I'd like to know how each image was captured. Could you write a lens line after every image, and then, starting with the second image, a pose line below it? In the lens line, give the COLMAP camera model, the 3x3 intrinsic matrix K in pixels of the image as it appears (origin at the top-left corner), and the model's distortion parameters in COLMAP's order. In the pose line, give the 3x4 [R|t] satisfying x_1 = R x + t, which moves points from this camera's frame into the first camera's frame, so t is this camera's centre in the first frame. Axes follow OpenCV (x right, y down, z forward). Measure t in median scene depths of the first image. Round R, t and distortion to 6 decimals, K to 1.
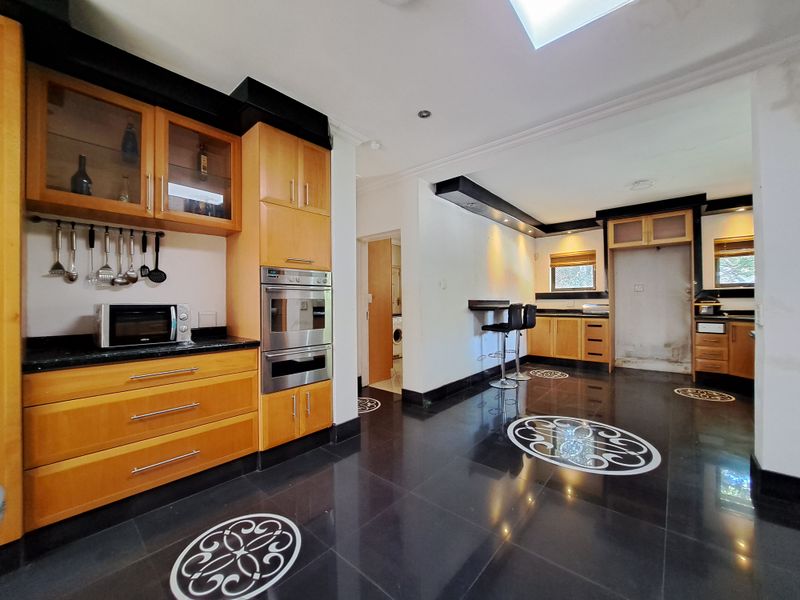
lens RADIAL K [[318.7, 0, 390.3], [0, 318.7, 300.3], [0, 0, 1]] dist [-0.017634, 0.000041]
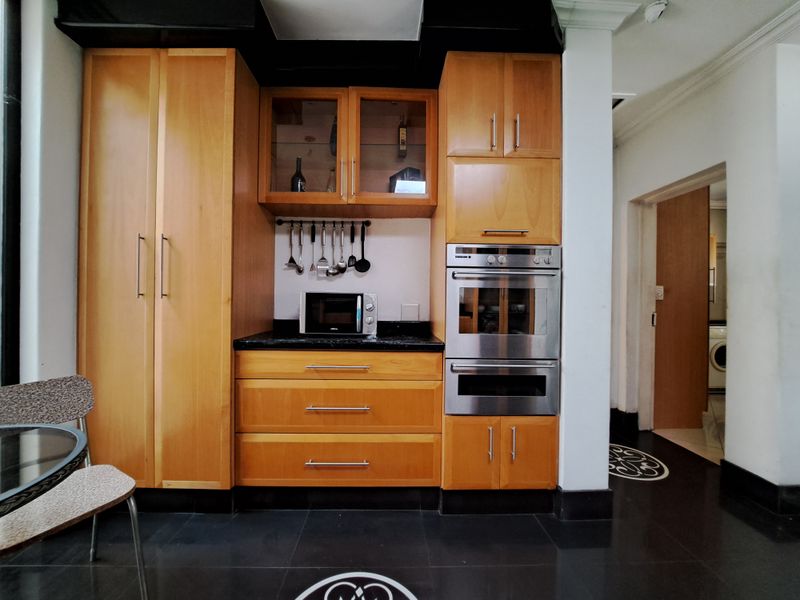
lens RADIAL K [[318.7, 0, 390.3], [0, 318.7, 300.3], [0, 0, 1]] dist [-0.017634, 0.000041]
pose [[0.684942, 0.018257, -0.728369, 0.052003], [-0.014445, 0.999830, 0.011478, 0.019452], [0.728455, 0.002659, 0.685089, 0.402324]]
